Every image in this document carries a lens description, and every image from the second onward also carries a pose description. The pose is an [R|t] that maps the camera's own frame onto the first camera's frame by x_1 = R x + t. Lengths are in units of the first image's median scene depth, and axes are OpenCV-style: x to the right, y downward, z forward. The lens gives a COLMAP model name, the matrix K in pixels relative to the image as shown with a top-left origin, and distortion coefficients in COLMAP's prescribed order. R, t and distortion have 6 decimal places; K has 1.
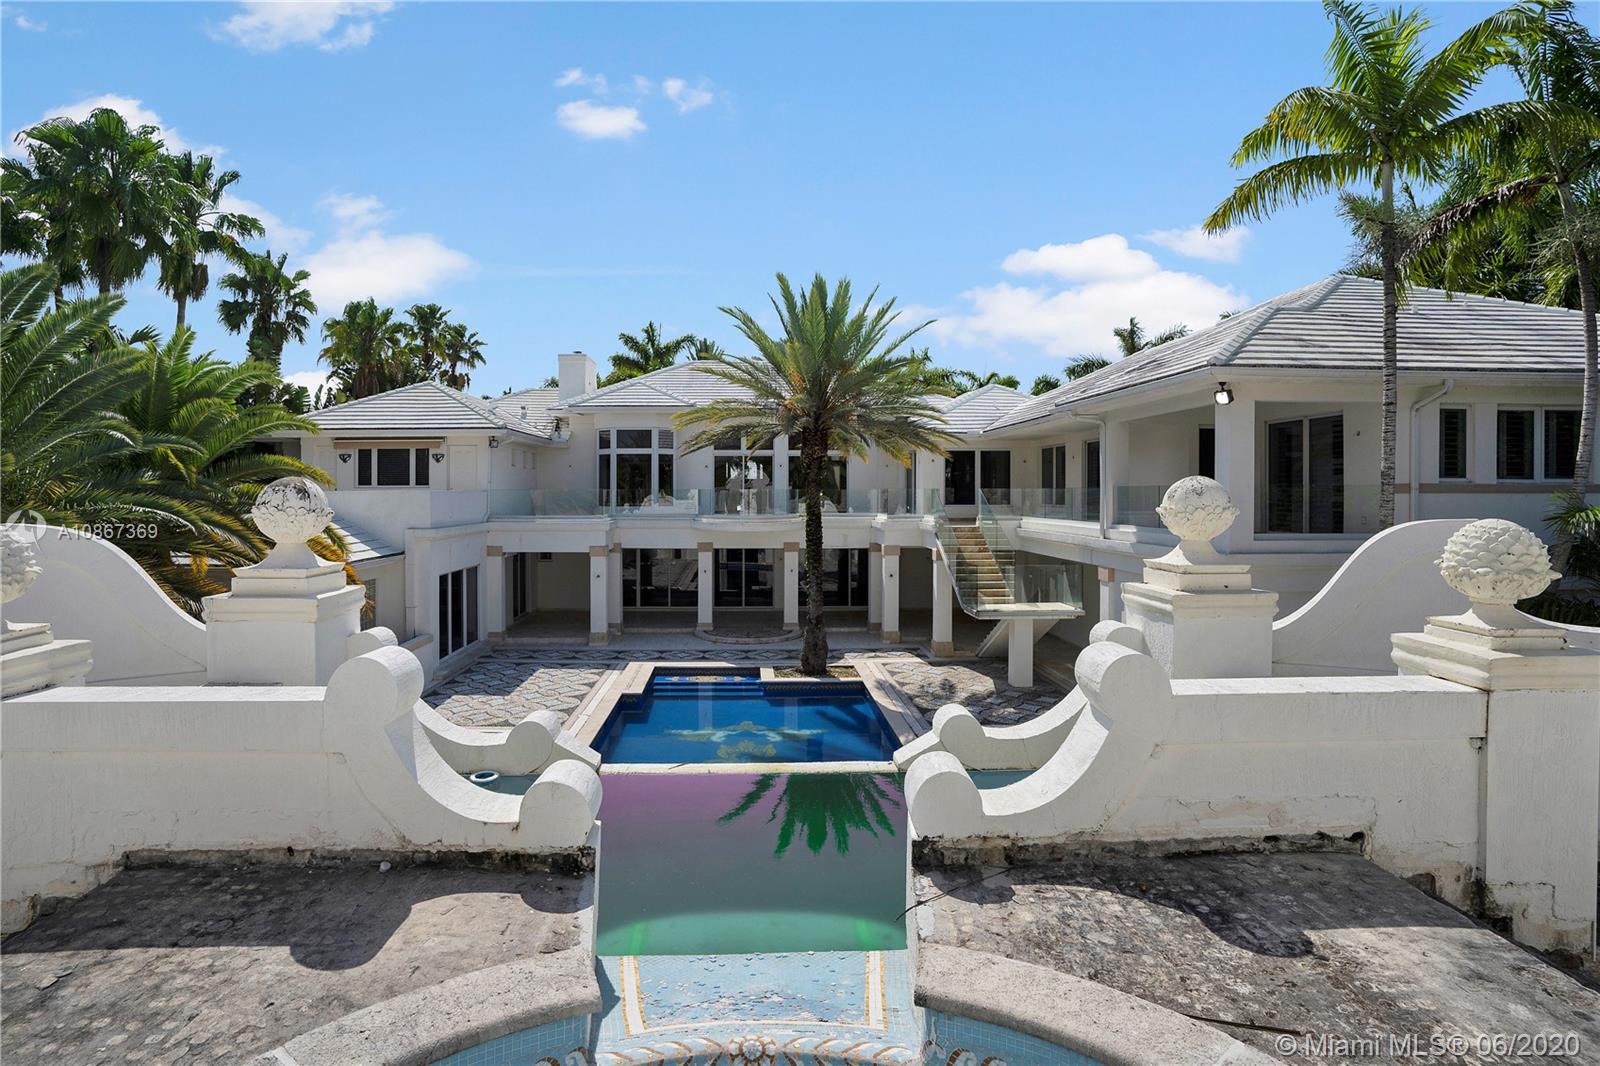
lens RADIAL K [[796.0, 0, 800.0], [0, 796.0, 504.8], [0, 0, 1]] dist [-0.062704, 0.000212]
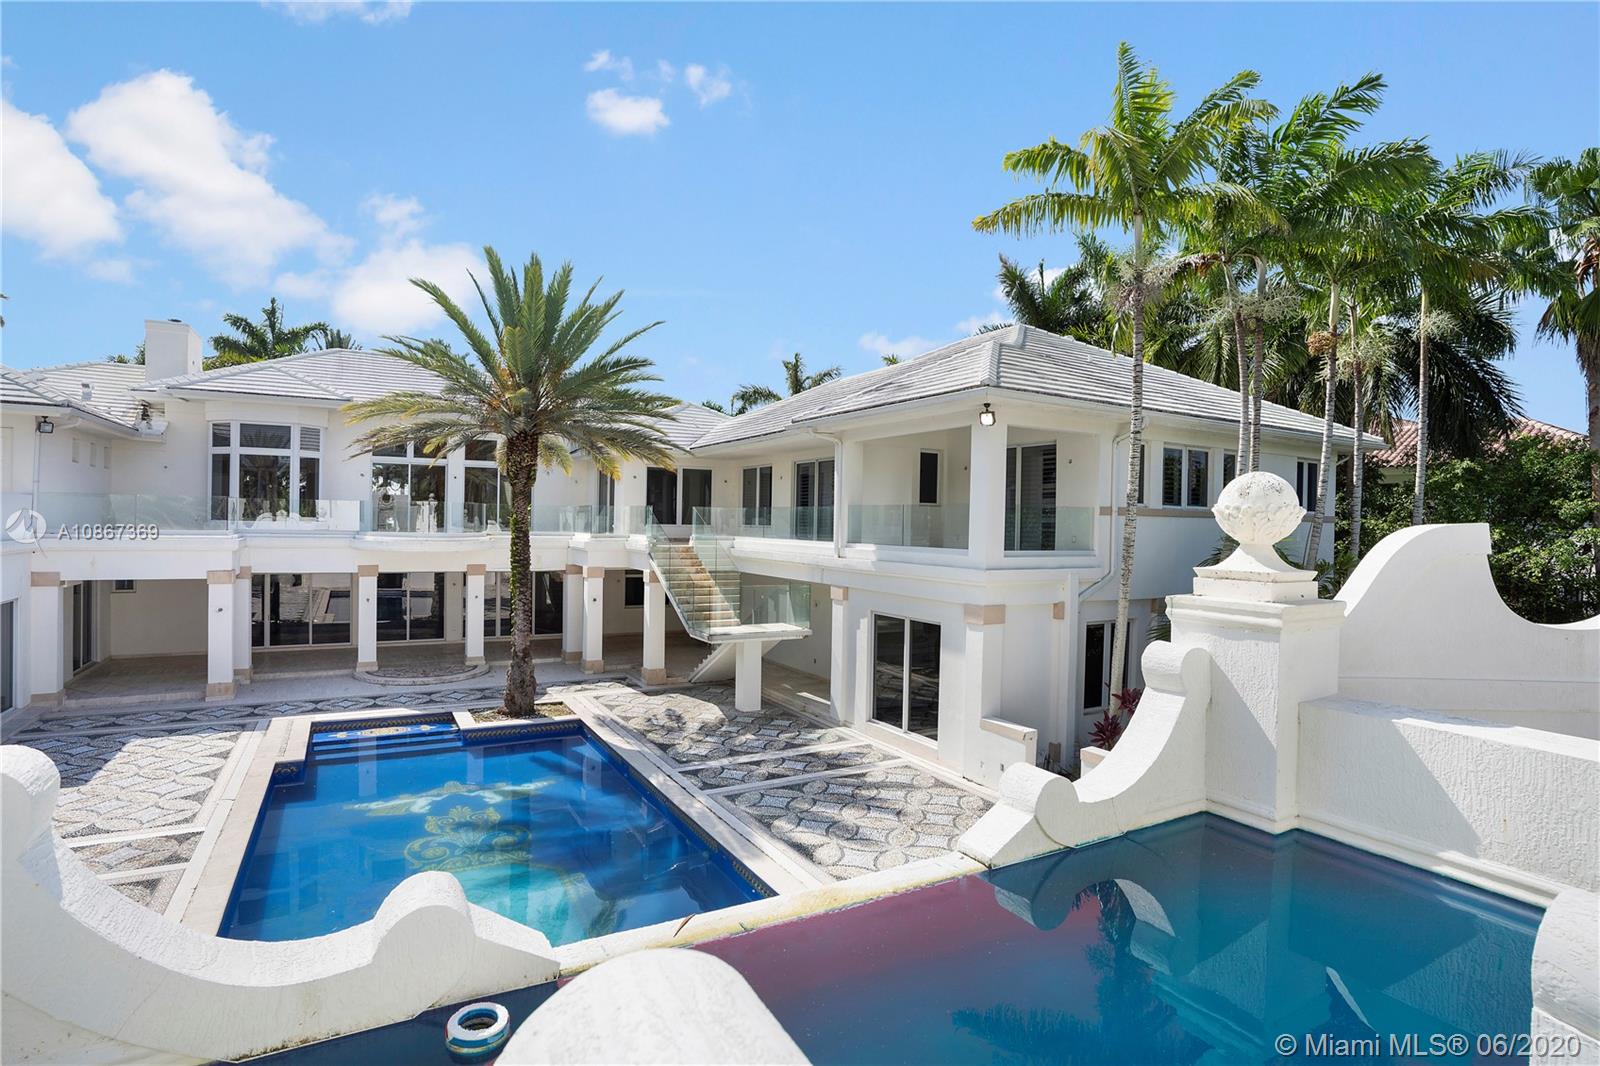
lens RADIAL K [[786.6, 0, 800.0], [0, 786.6, 533.0], [0, 0, 1]] dist [-0.067162, 0.033144]
pose [[0.903304, 0.009420, 0.428898, -0.065111], [-0.011604, 0.999930, 0.002477, 0.007349], [-0.428845, -0.007214, 0.903349, 0.089094]]
